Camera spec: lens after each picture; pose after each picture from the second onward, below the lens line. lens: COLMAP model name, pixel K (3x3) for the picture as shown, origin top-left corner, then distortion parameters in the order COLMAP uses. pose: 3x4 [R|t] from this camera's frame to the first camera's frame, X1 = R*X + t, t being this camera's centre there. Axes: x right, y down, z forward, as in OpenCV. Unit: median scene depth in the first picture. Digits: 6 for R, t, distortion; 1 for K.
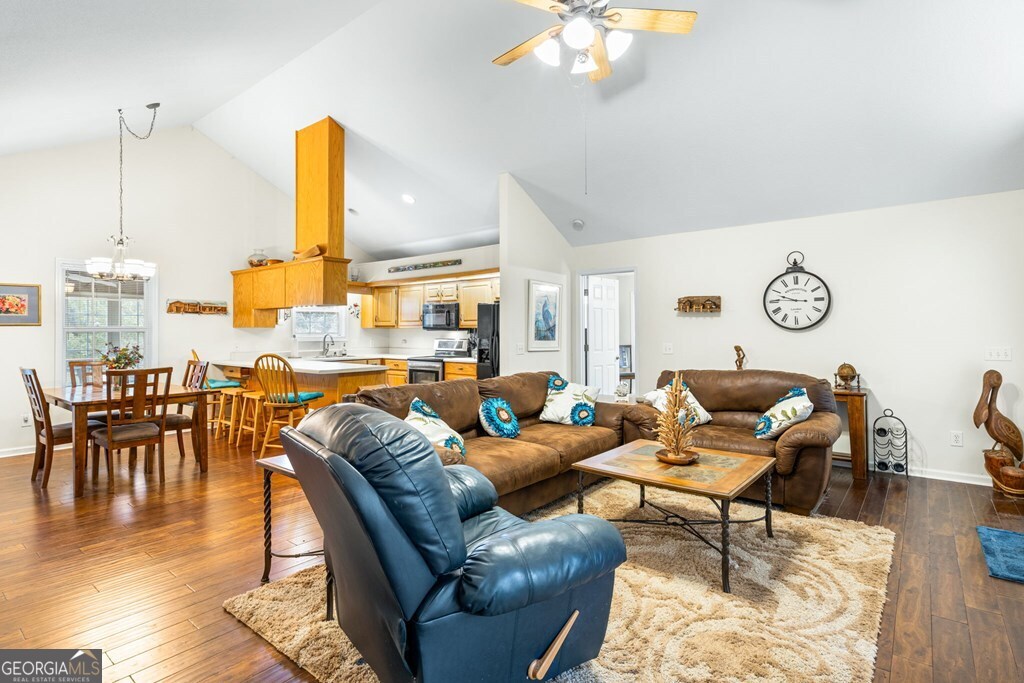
lens RADIAL K [[517.3, 0, 507.0], [0, 517.3, 331.1], [0, 0, 1]] dist [0.000136, 0.000492]
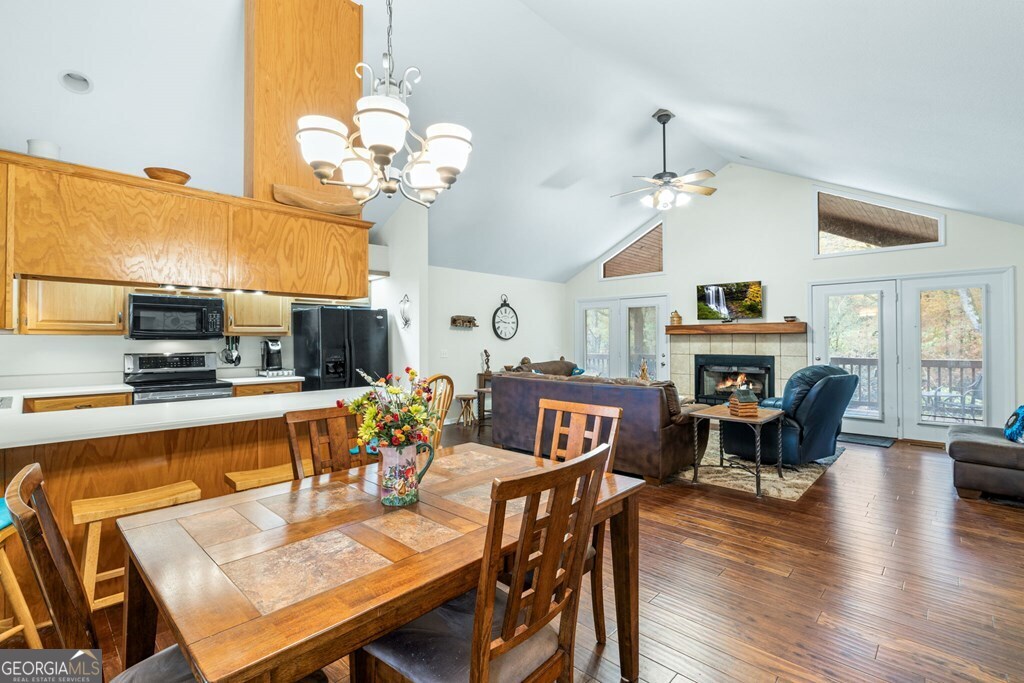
lens RADIAL K [[470.0, 0, 508.8], [0, 470.0, 337.9], [0, 0, 1]] dist [-0.011882, 0.000230]
pose [[0.071186, 0.007357, 0.997436, -0.800555], [0.005104, 0.999957, -0.007739, 0.003890], [-0.997450, 0.005642, 0.071145, 0.680251]]
